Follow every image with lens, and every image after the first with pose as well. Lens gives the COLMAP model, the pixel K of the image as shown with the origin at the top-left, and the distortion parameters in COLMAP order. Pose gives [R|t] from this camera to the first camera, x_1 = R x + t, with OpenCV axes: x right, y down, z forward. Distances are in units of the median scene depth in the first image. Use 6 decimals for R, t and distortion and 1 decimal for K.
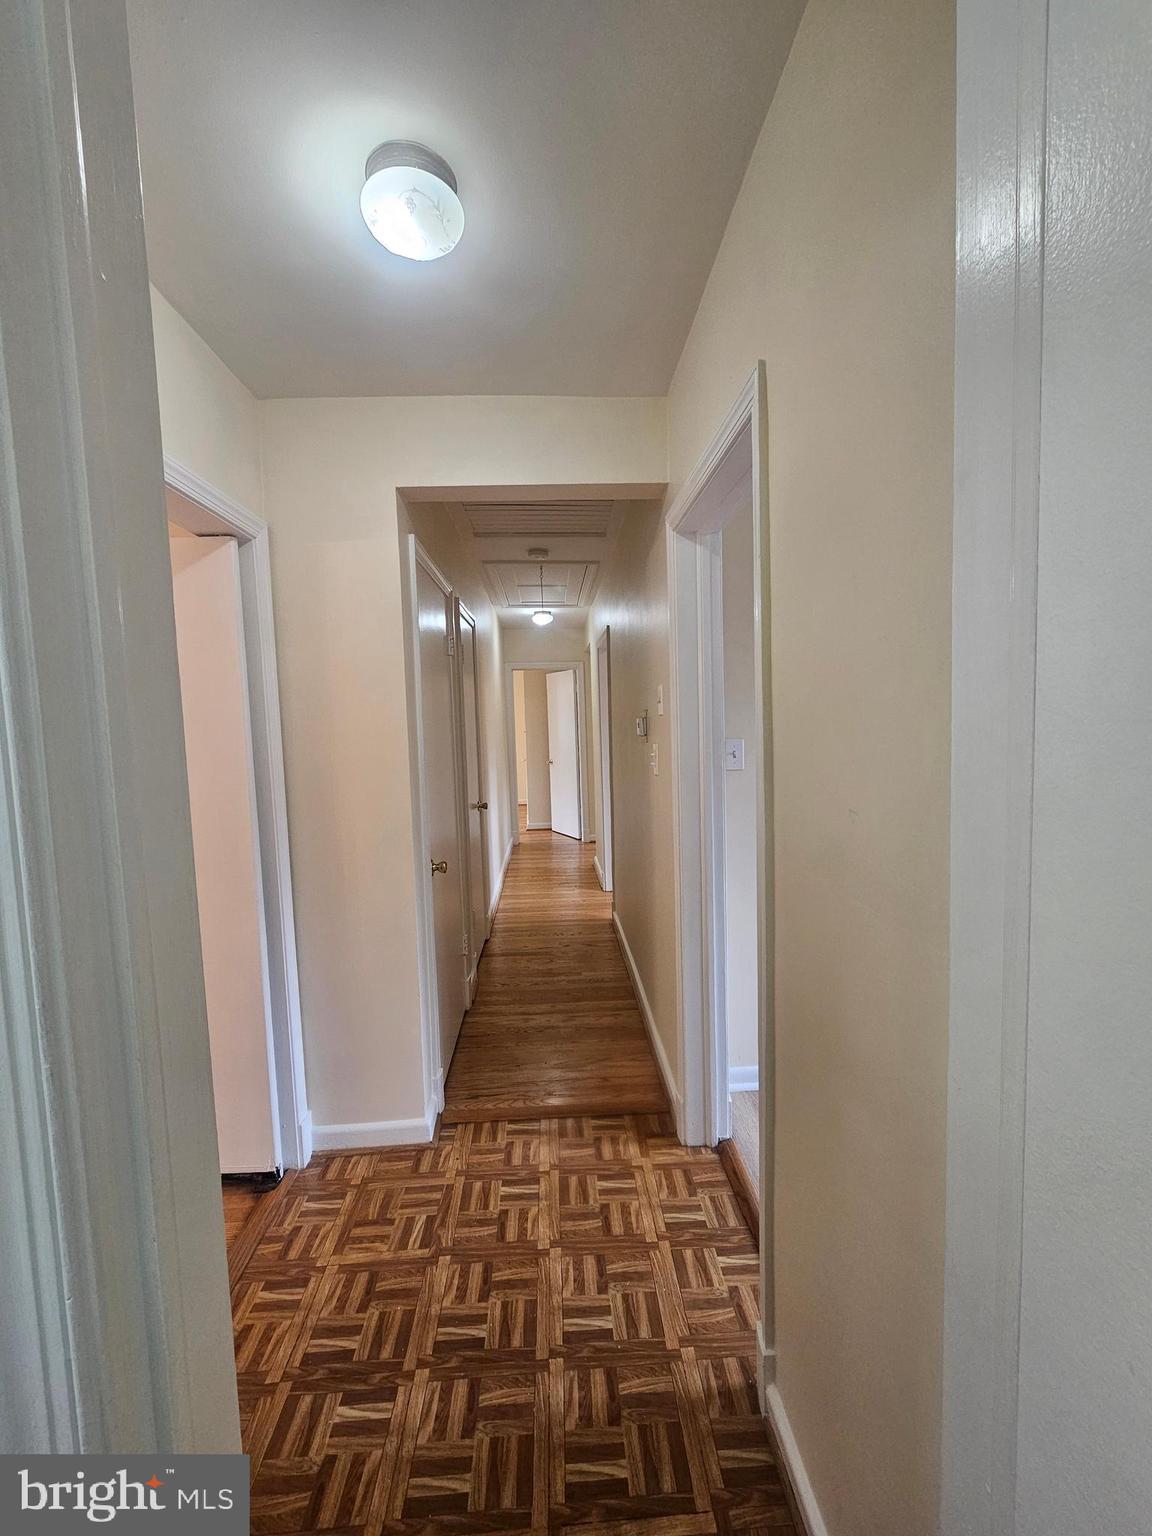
lens RADIAL K [[633.1, 0, 578.3], [0, 633.1, 767.5], [0, 0, 1]] dist [-0.003390, 0.003070]
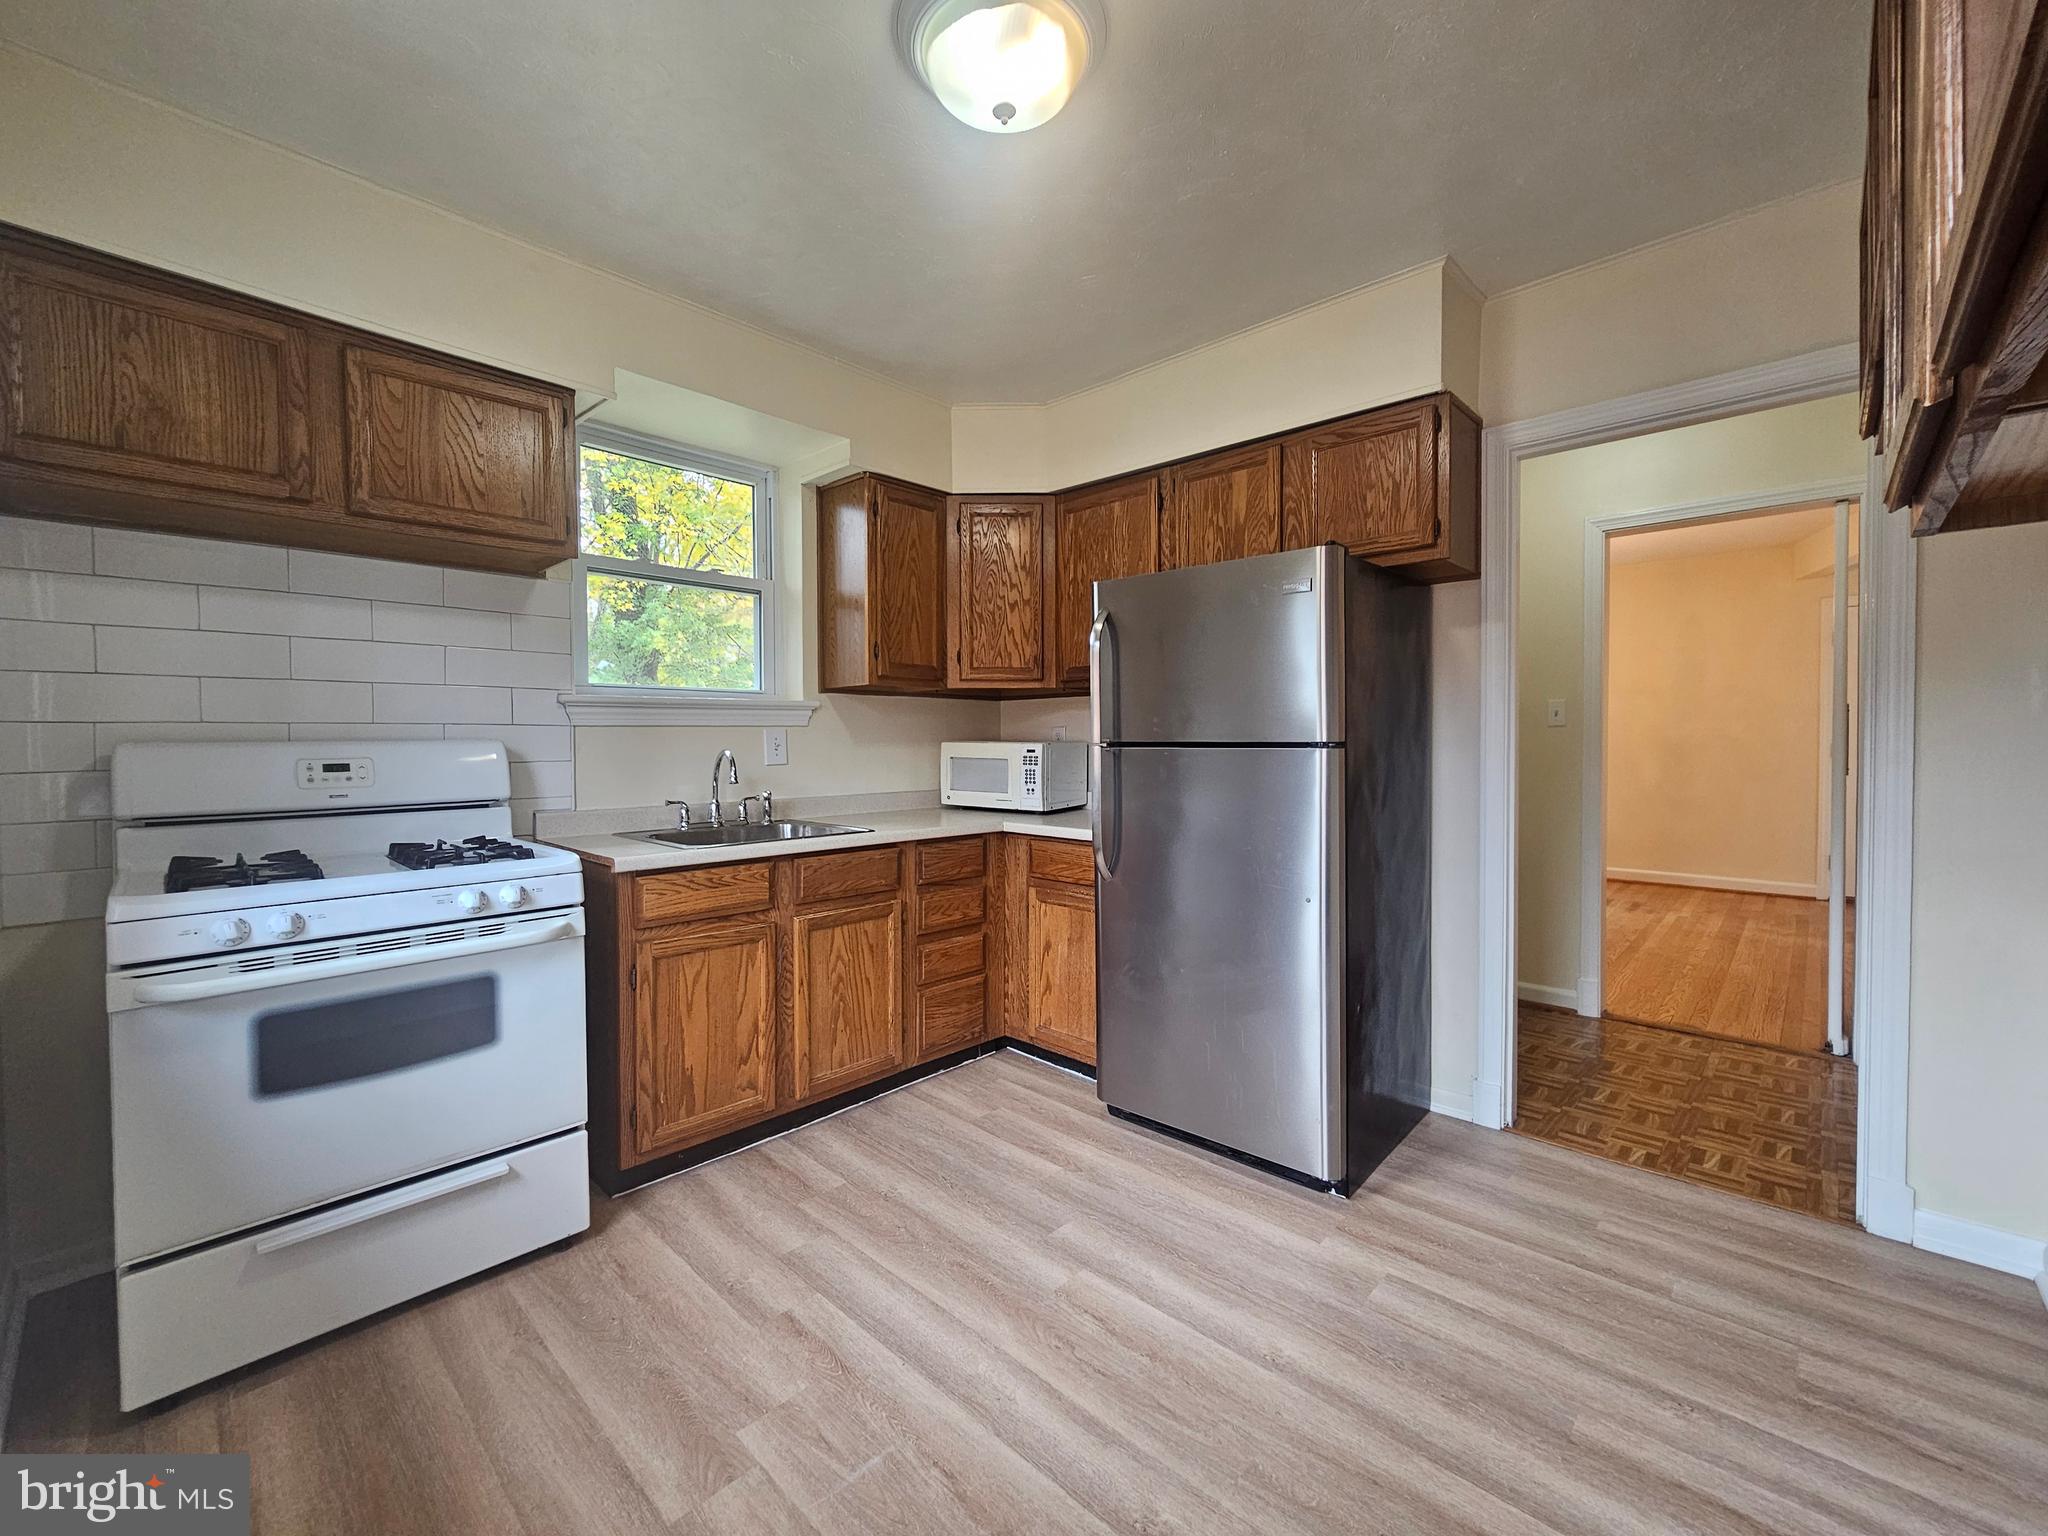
lens RADIAL K [[844.1, 0, 1023.0], [0, 844.1, 752.3], [0, 0, 1]] dist [-0.003390, 0.003070]
pose [[-0.724459, 0.047904, -0.687651, 1.909831], [-0.022002, 0.995467, 0.092527, 0.001576], [0.688966, 0.082162, -0.720121, 1.240837]]
